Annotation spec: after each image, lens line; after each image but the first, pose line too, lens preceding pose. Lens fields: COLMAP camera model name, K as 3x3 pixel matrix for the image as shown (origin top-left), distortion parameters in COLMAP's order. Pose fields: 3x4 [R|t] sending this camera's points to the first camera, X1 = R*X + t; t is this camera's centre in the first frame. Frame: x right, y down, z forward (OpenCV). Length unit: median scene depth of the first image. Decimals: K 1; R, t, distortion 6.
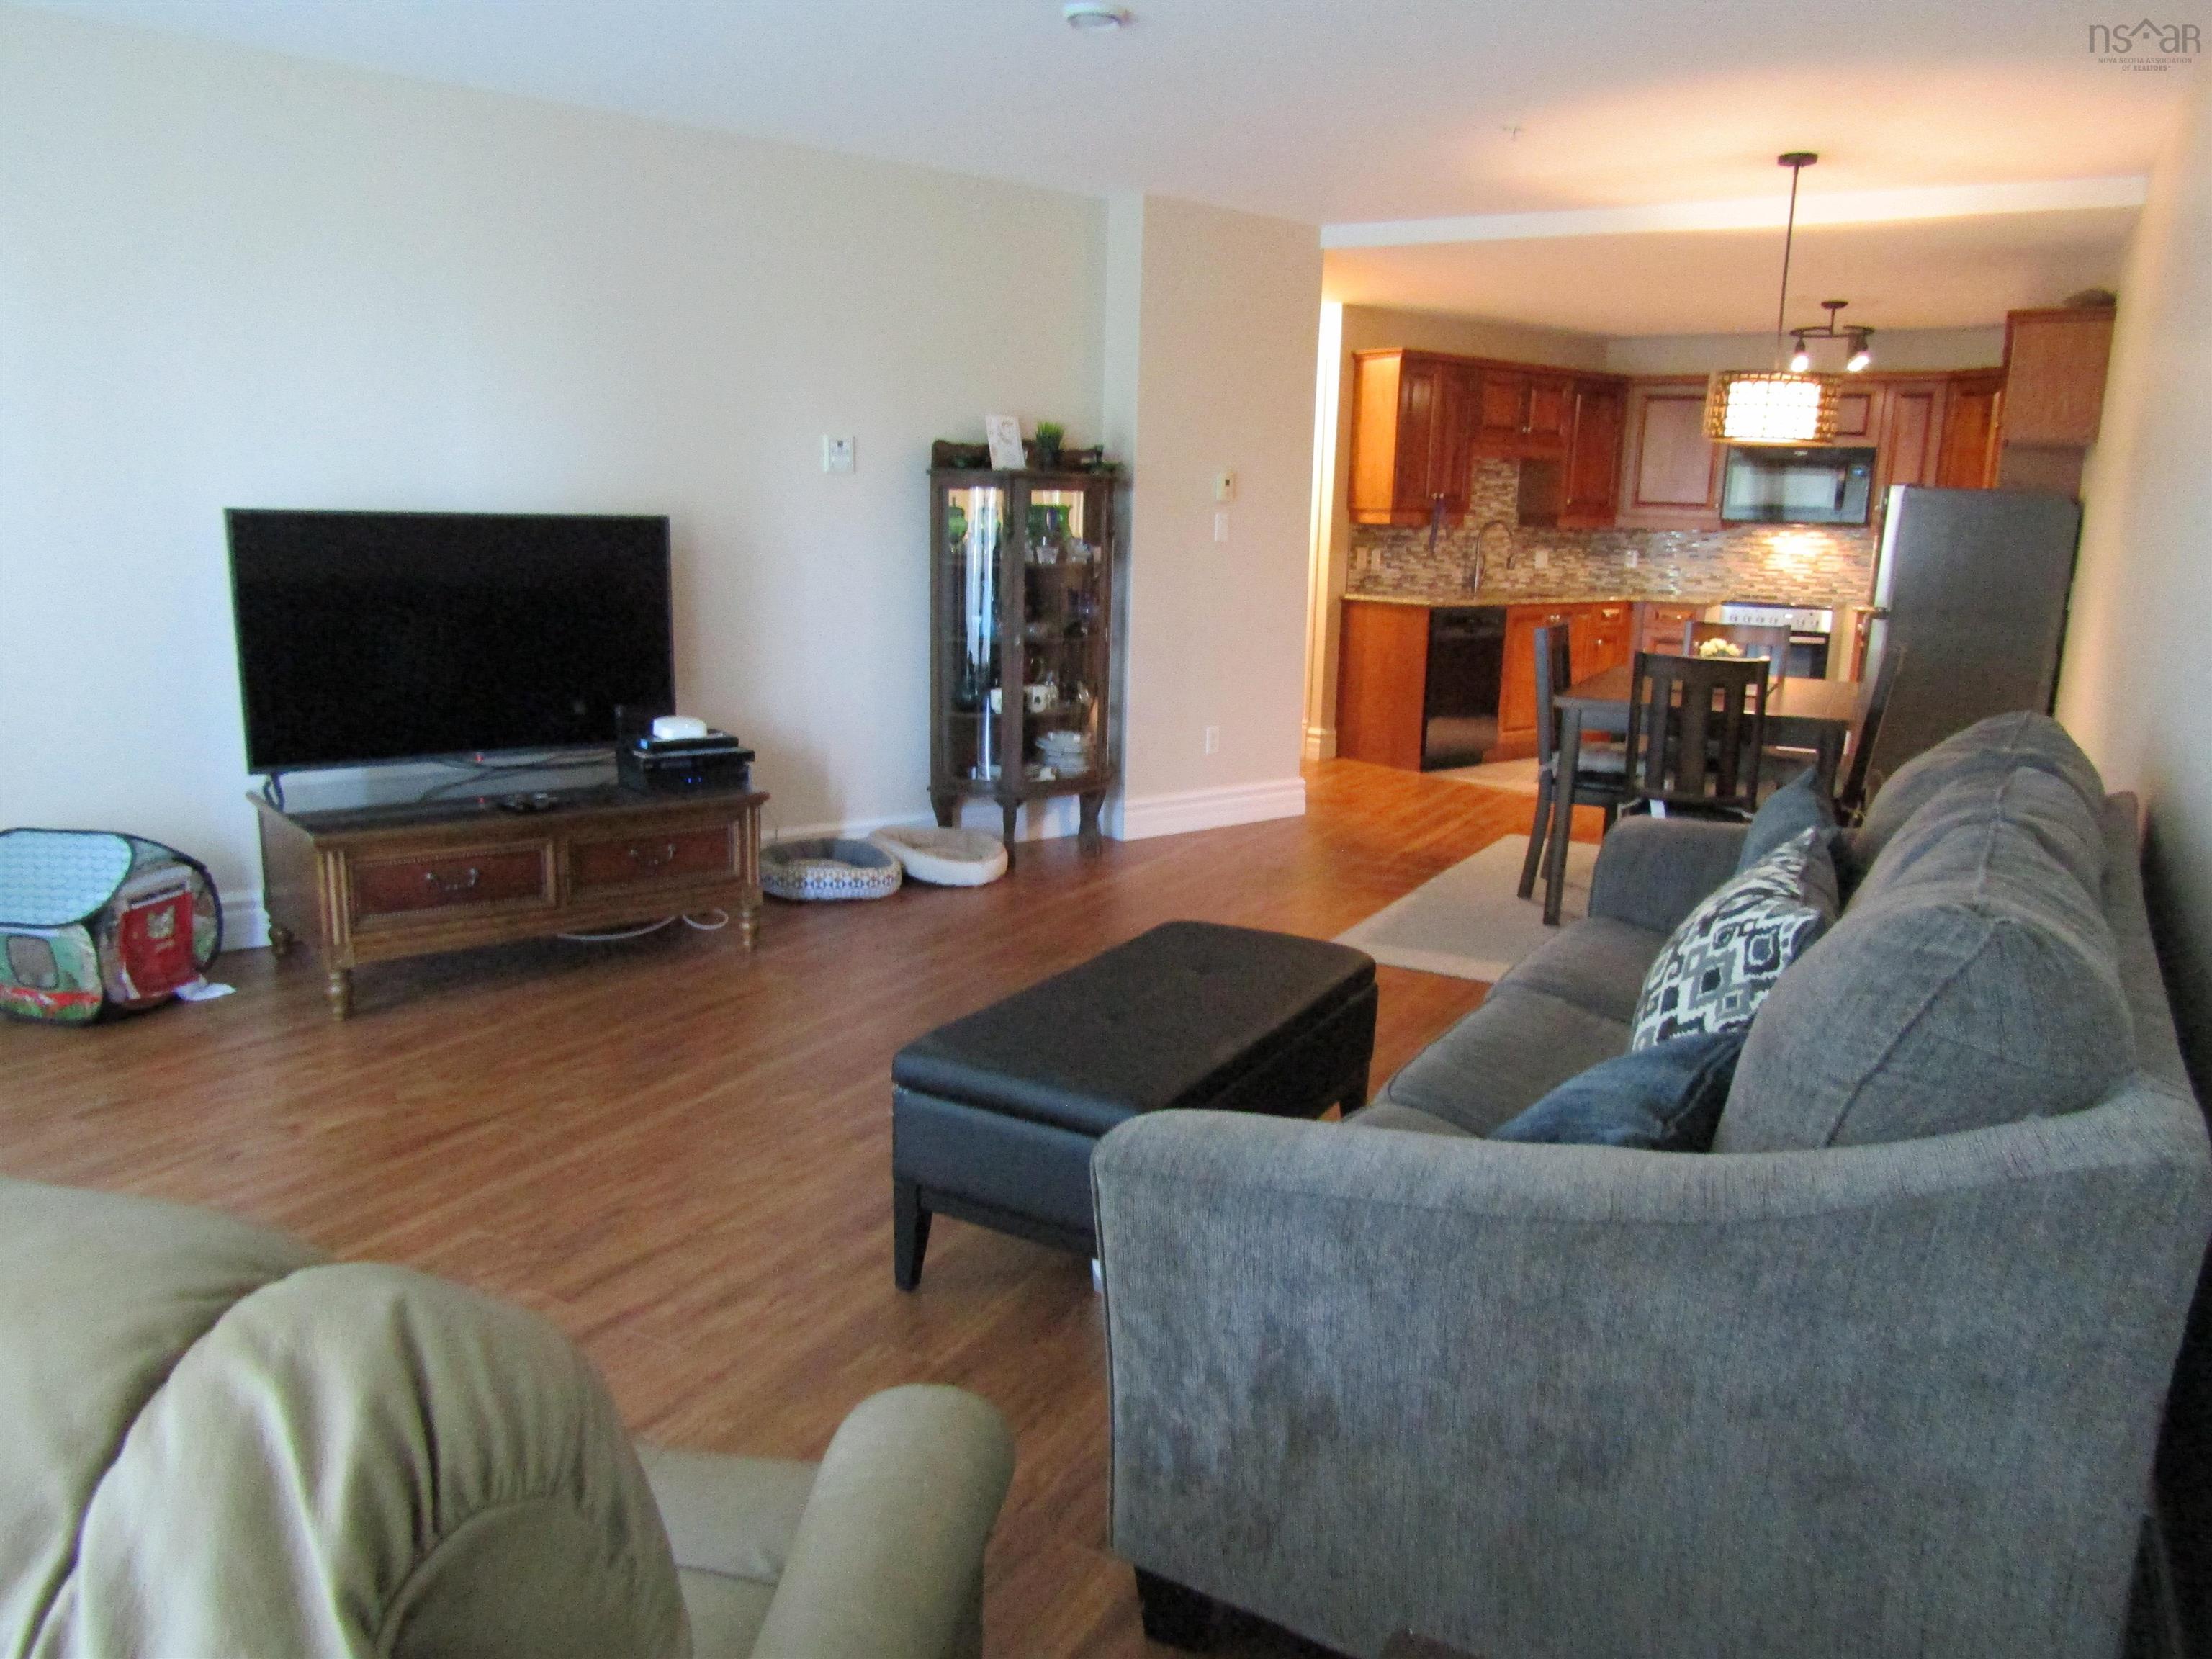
lens RADIAL K [[1560.4, 0, 1113.0], [0, 1560.4, 844.2], [0, 0, 1]] dist [-0.015044, 0.002962]
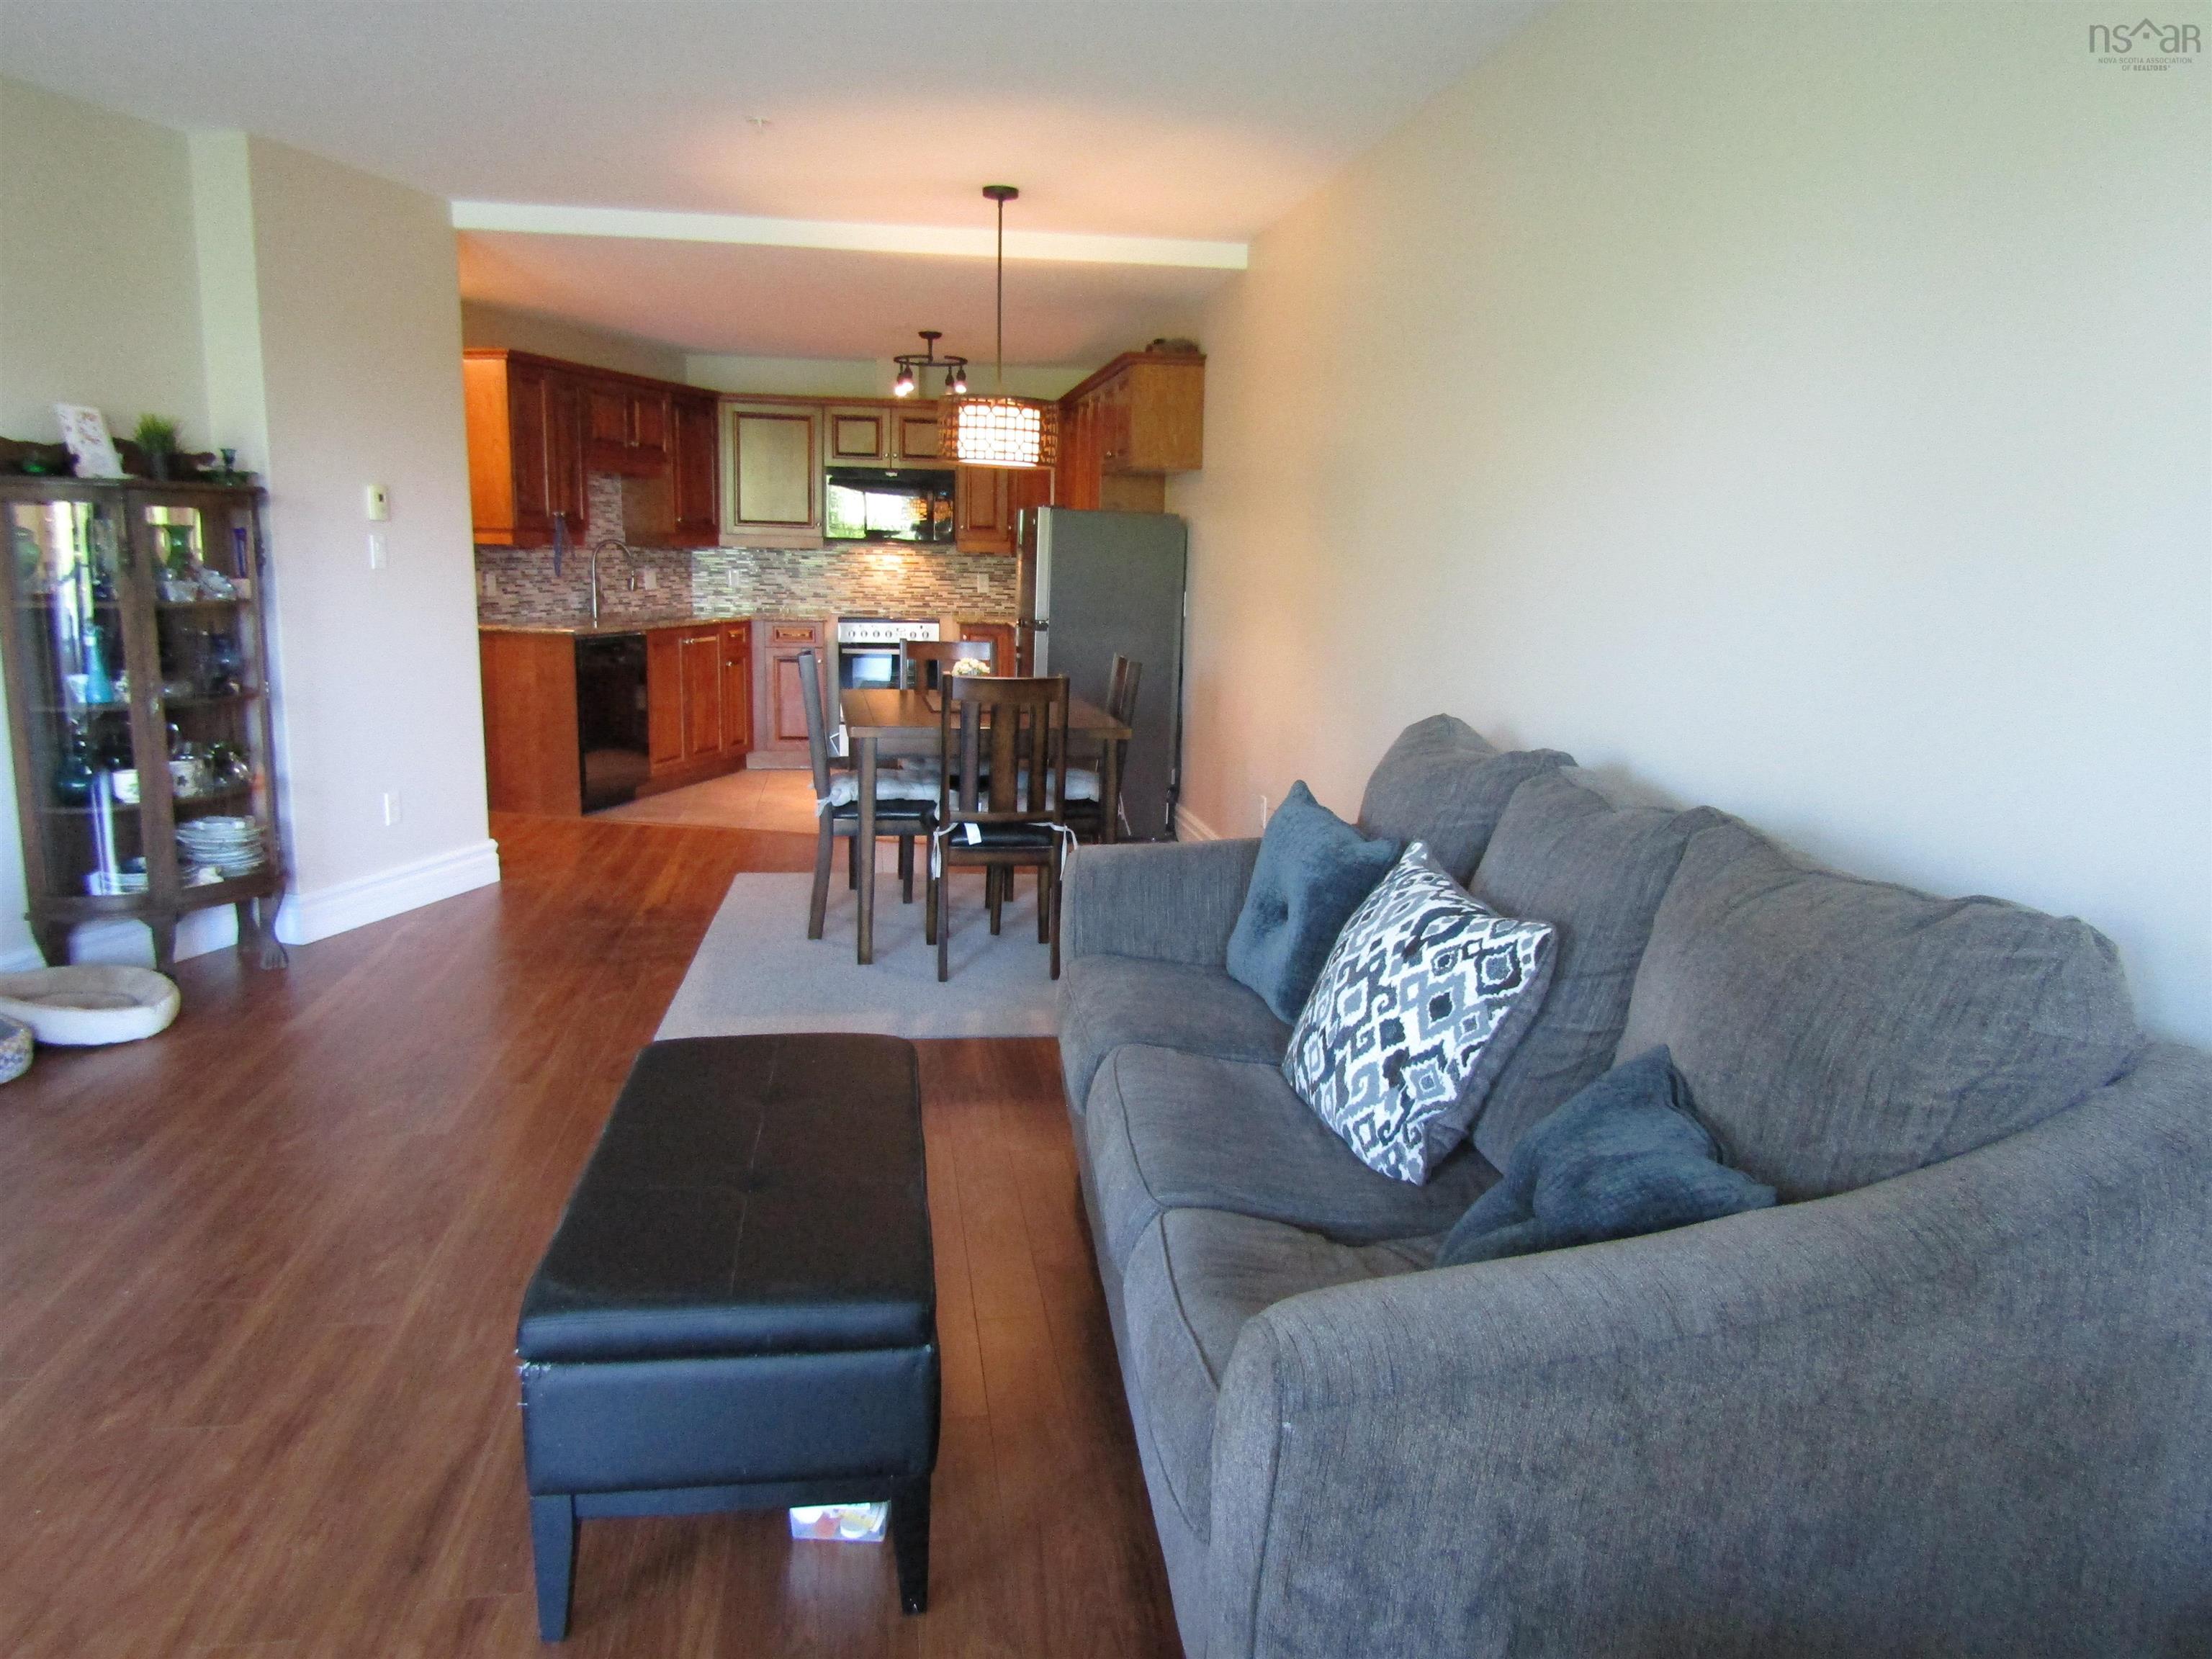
lens RADIAL K [[1560.4, 0, 1112.8], [0, 1560.4, 841.2], [0, 0, 1]] dist [-0.015044, 0.002962]
pose [[0.792188, -0.118227, 0.598716, -0.117915], [0.124981, 0.991692, 0.030460, -0.023871], [-0.597342, 0.050698, 0.800382, 0.100508]]
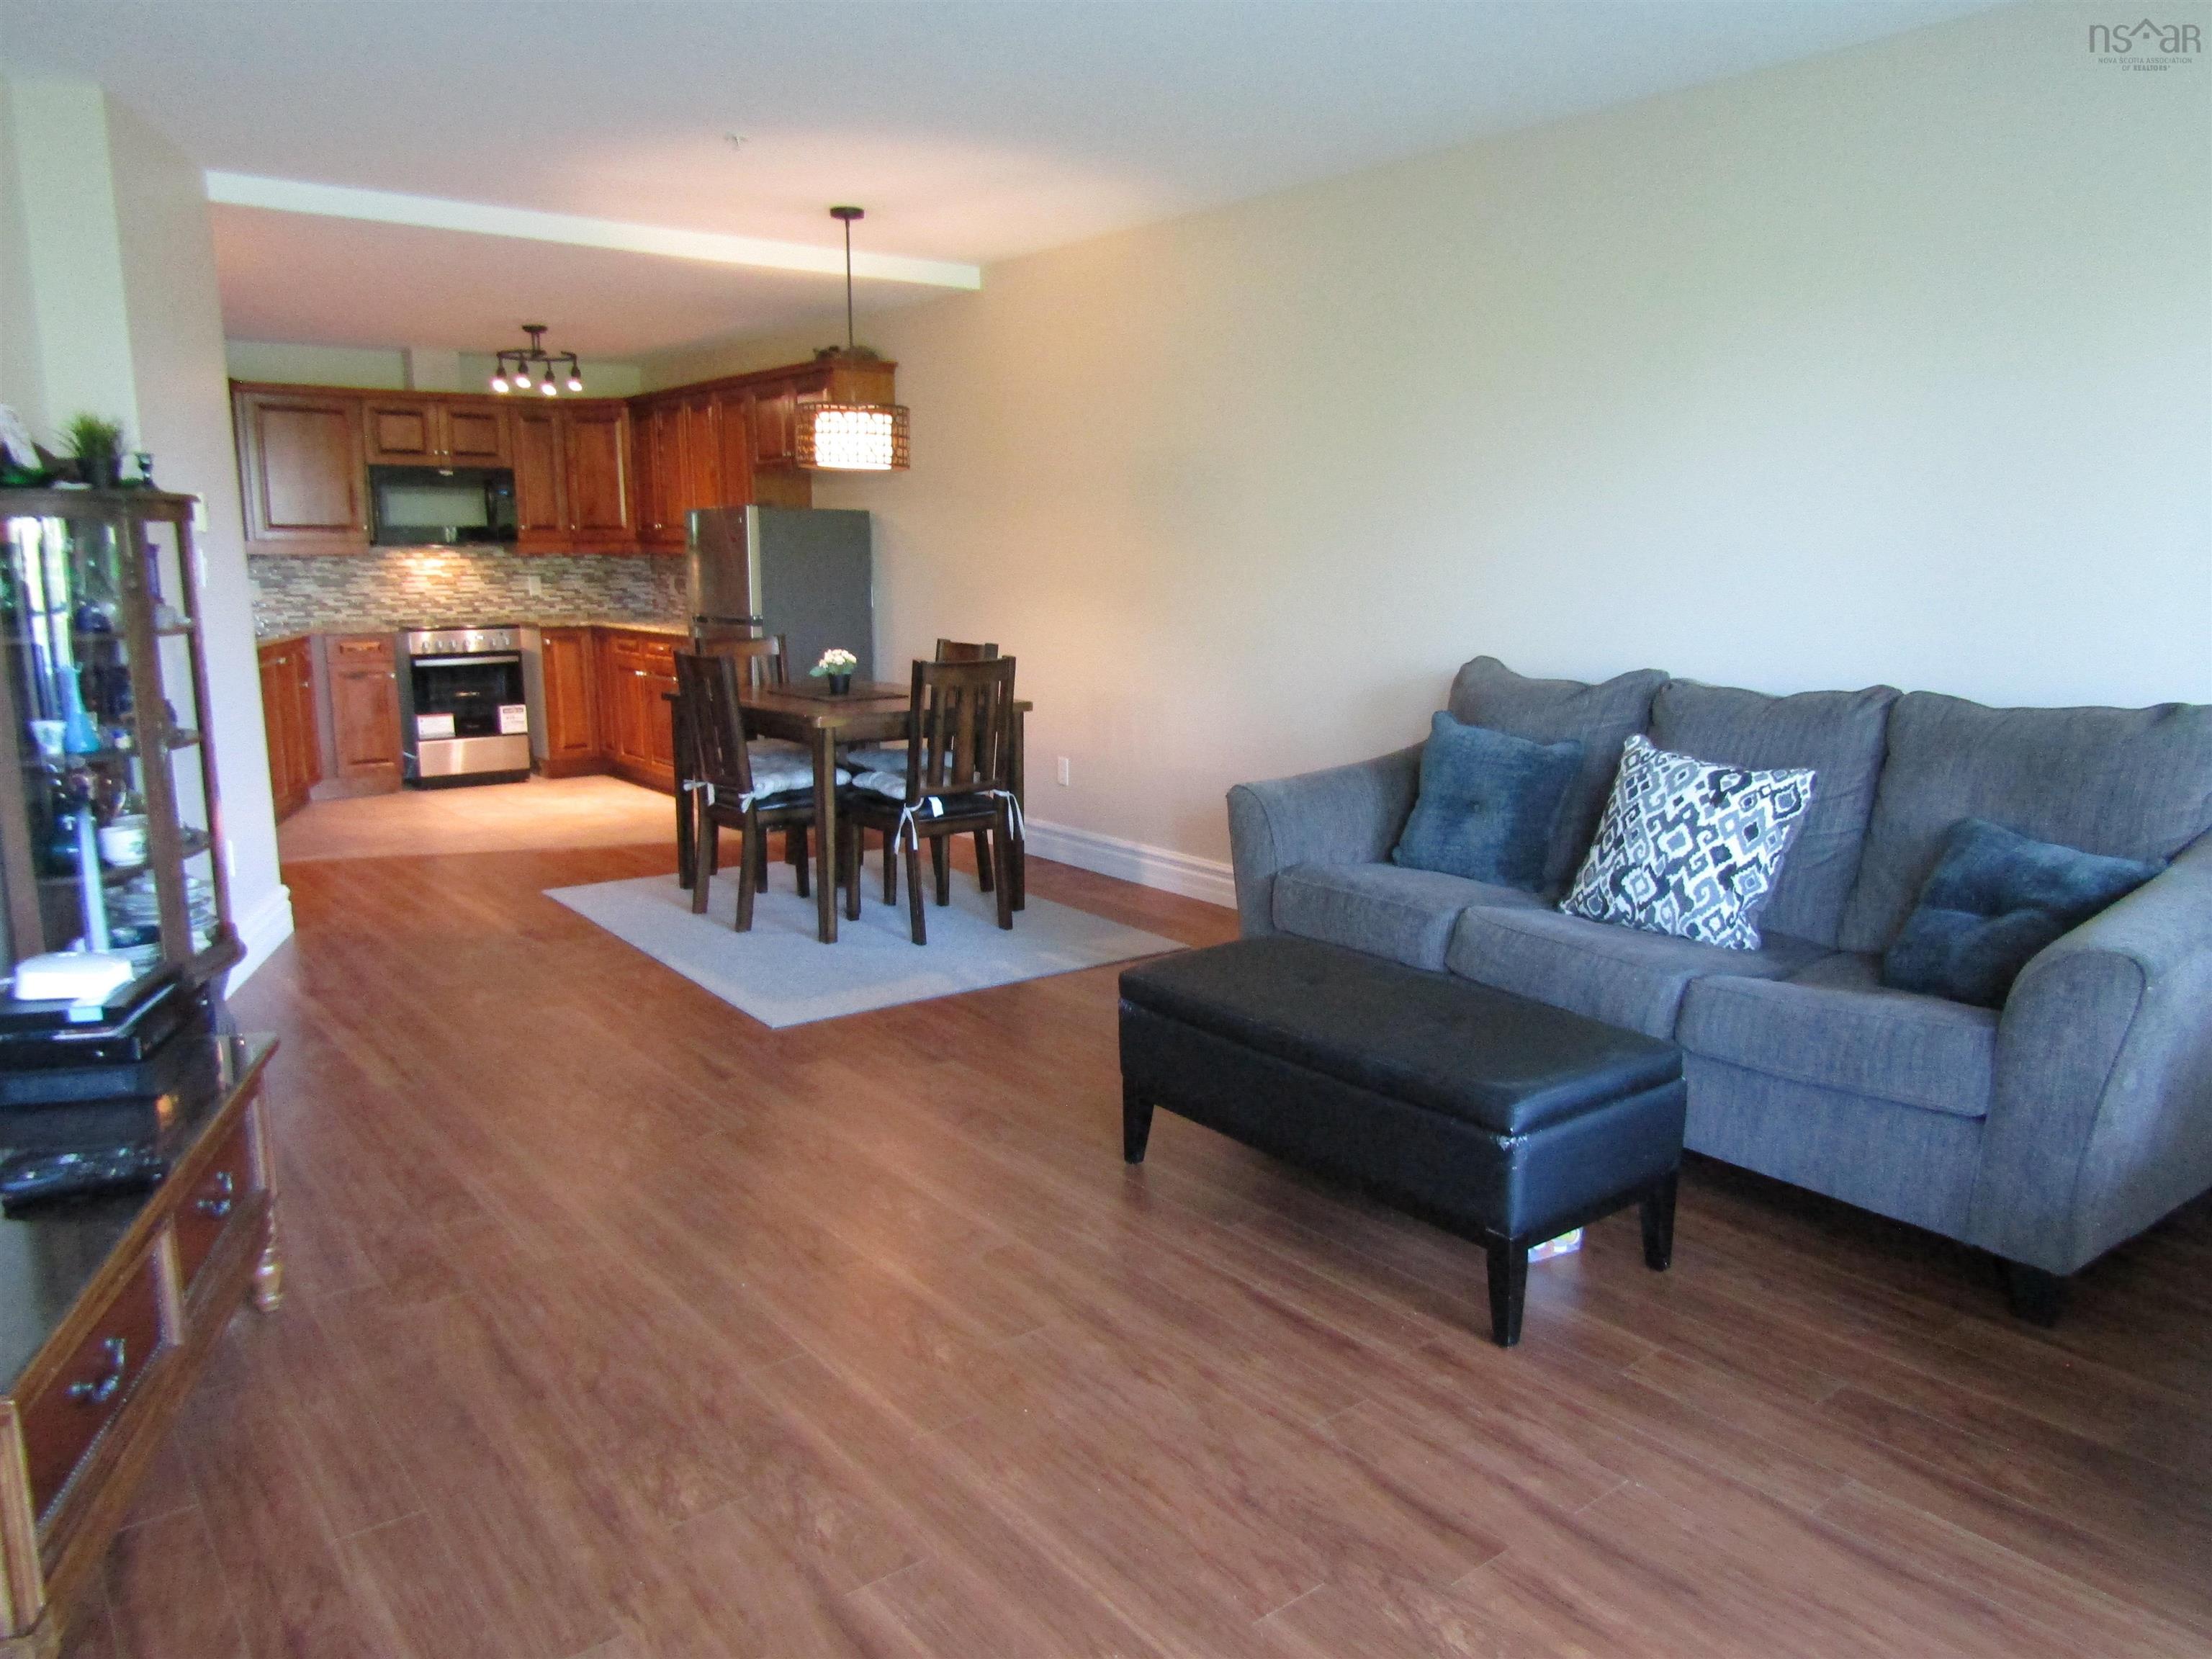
lens RADIAL K [[1560.4, 0, 1114.3], [0, 1560.4, 833.2], [0, 0, 1]] dist [-0.015044, 0.002962]
pose [[0.389449, -0.192242, 0.900762, -0.391205], [0.208029, 0.971063, 0.117304, -0.069857], [-0.897248, 0.141701, 0.418171, 0.292702]]
